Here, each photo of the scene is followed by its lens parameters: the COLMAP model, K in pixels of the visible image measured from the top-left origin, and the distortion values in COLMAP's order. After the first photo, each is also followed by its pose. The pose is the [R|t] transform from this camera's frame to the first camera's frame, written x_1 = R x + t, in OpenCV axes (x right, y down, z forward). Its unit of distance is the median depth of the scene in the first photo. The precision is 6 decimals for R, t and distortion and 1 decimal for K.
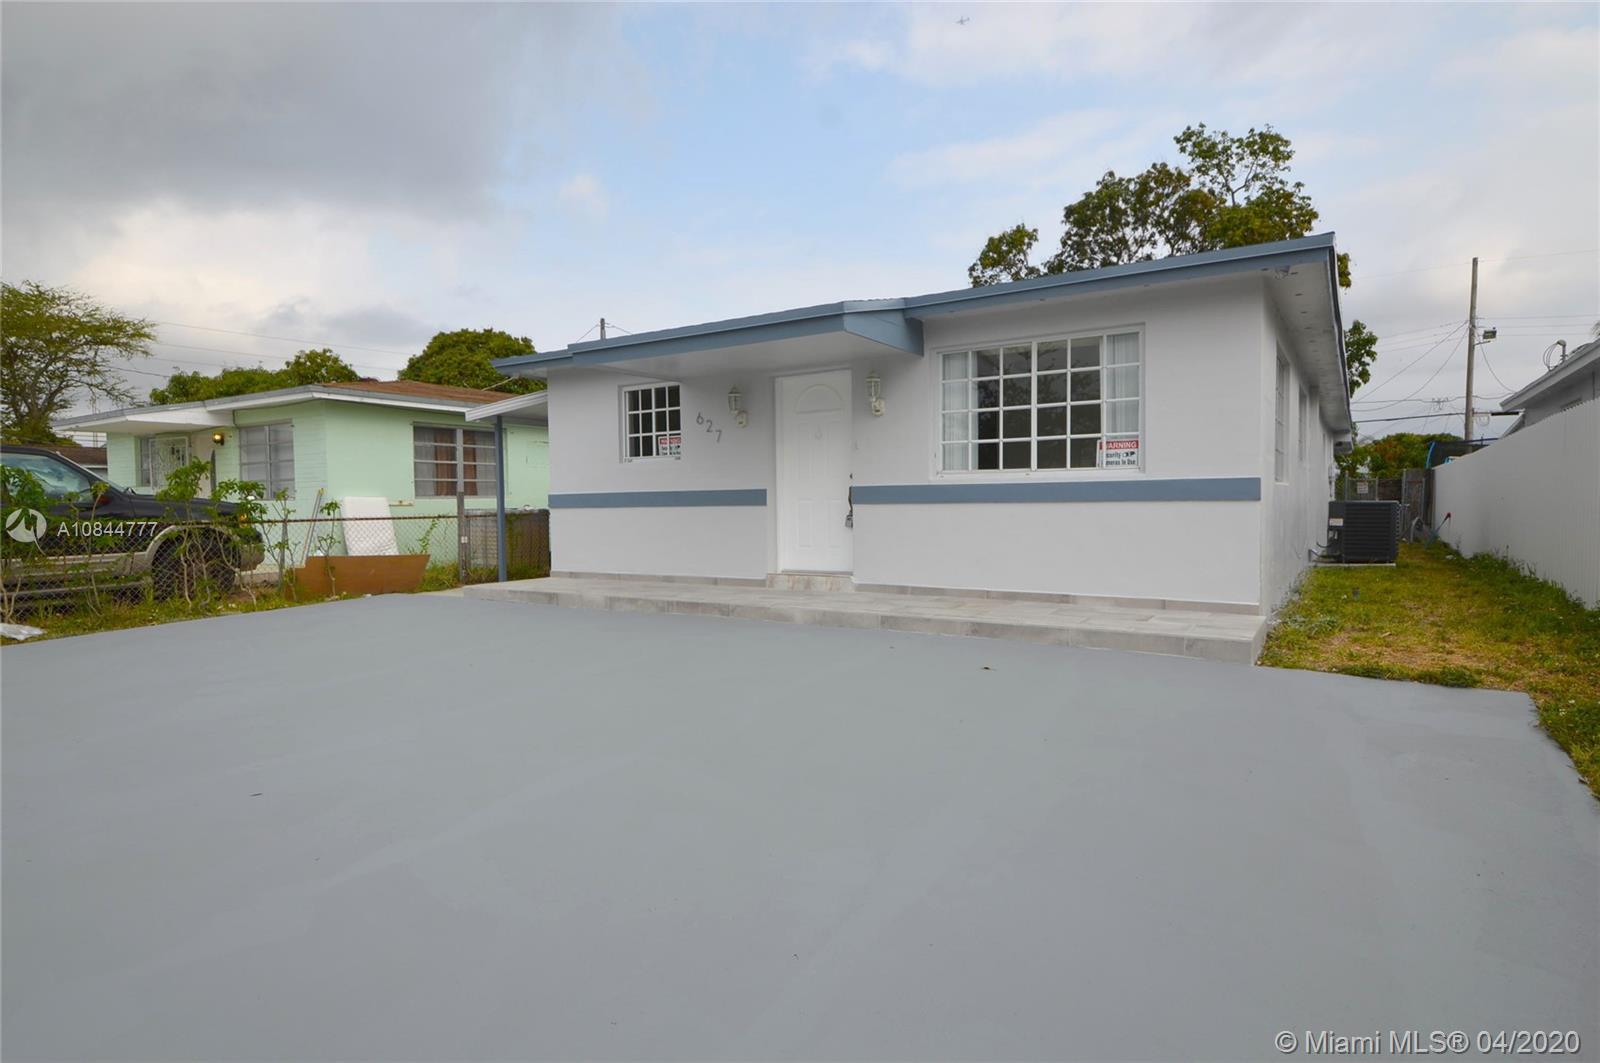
lens RADIAL K [[871.7, 0, 800.0], [0, 871.7, 531.5], [0, 0, 1]] dist [0.018811, -0.024398]
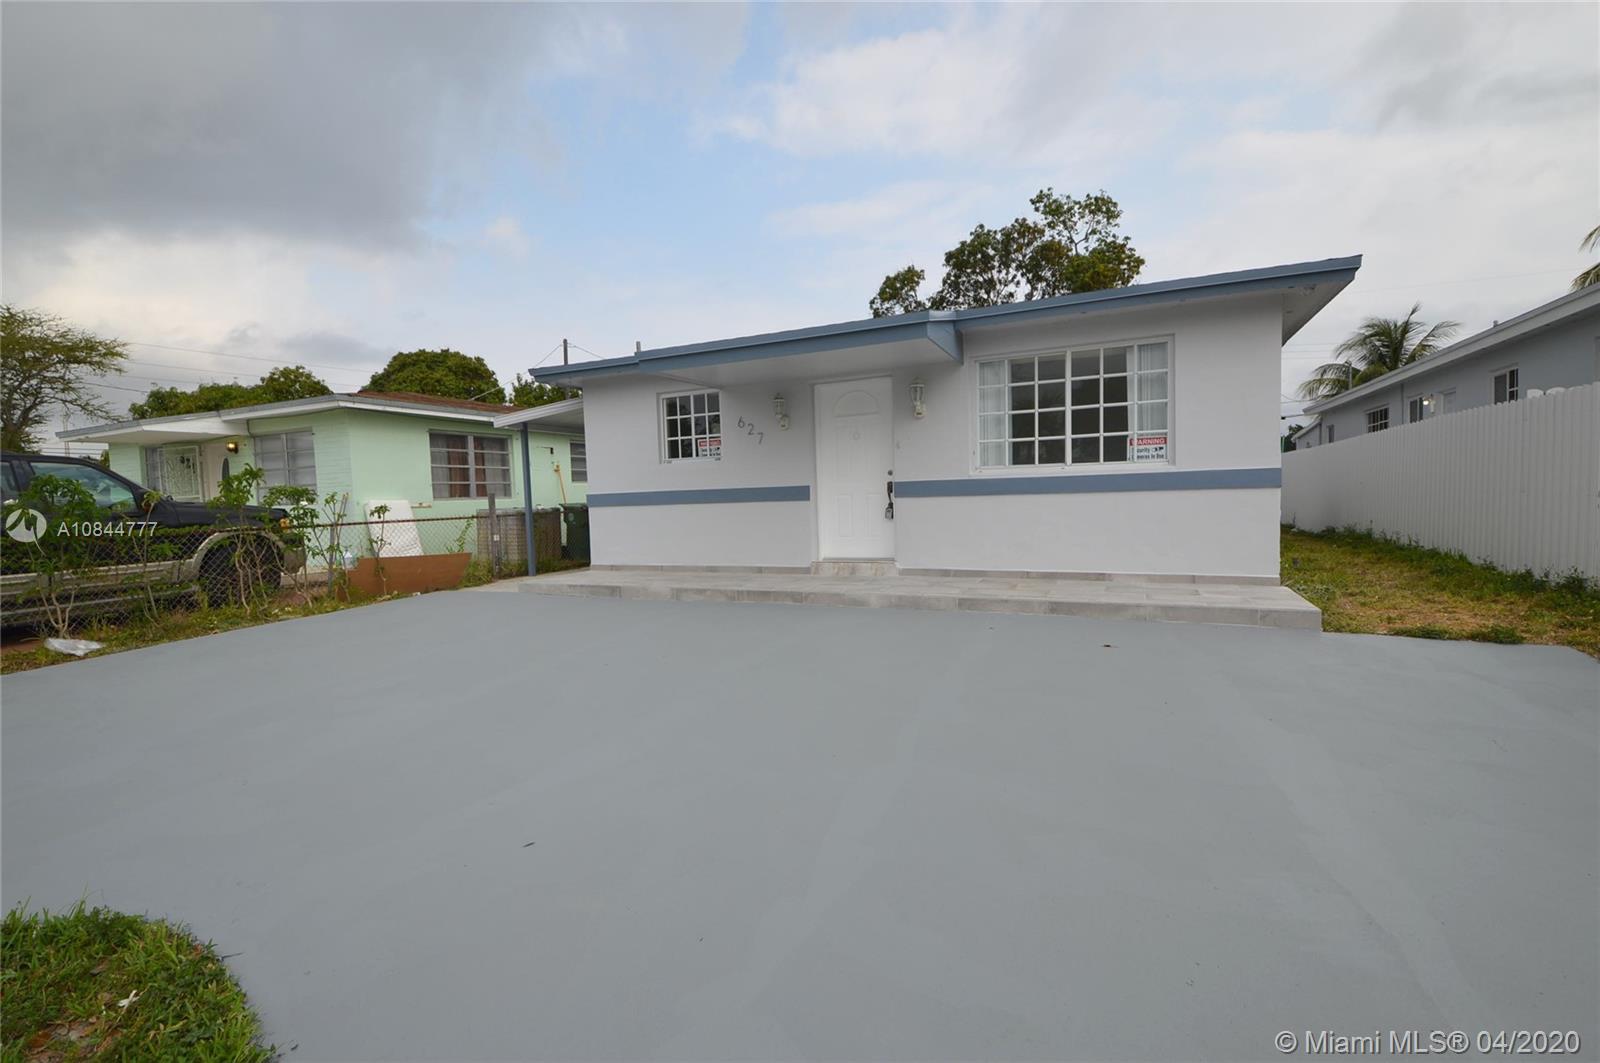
lens RADIAL K [[710.8, 0, 797.3], [0, 710.8, 535.5], [0, 0, 1]] dist [0.014305, -0.020688]
pose [[0.991178, -0.026660, 0.129829, -0.134011], [0.023821, 0.999443, 0.023370, -0.005194], [-0.130380, -0.020071, 0.991261, 0.081160]]
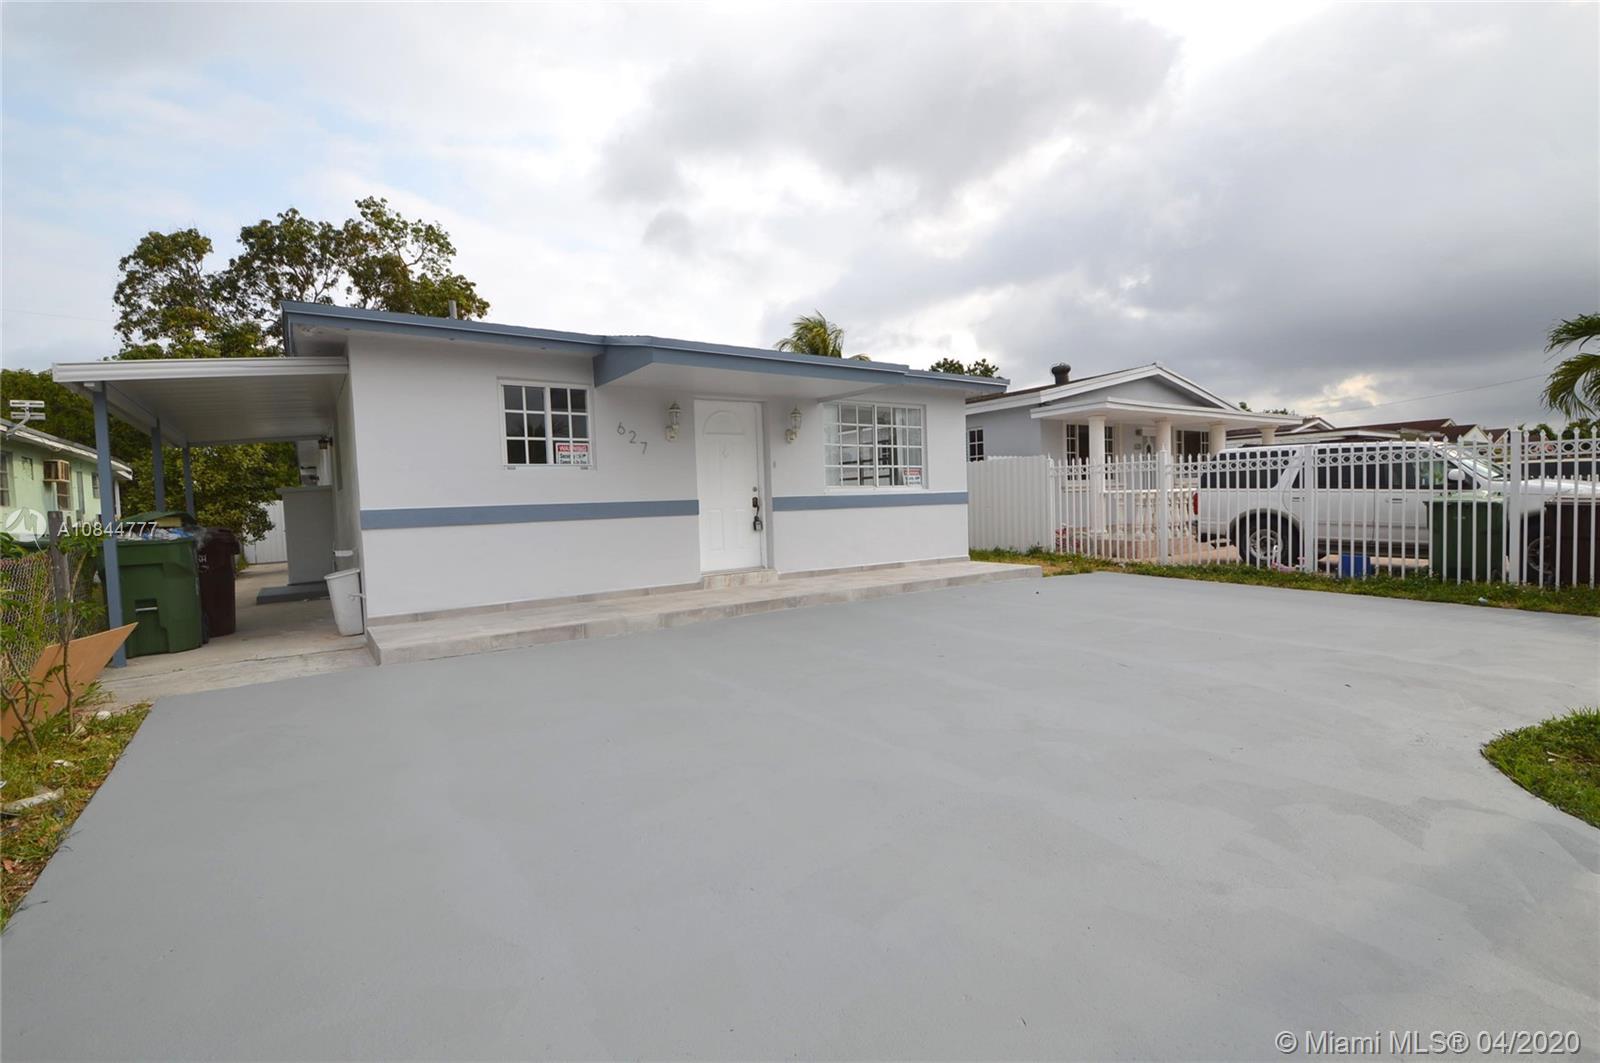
lens RADIAL K [[710.8, 0, 797.3], [0, 710.8, 535.5], [0, 0, 1]] dist [0.014305, -0.020688]
pose [[0.378387, -0.042672, 0.924664, -0.636164], [0.061935, 0.997865, 0.020705, -0.011398], [-0.923573, 0.049435, 0.380222, 0.423468]]
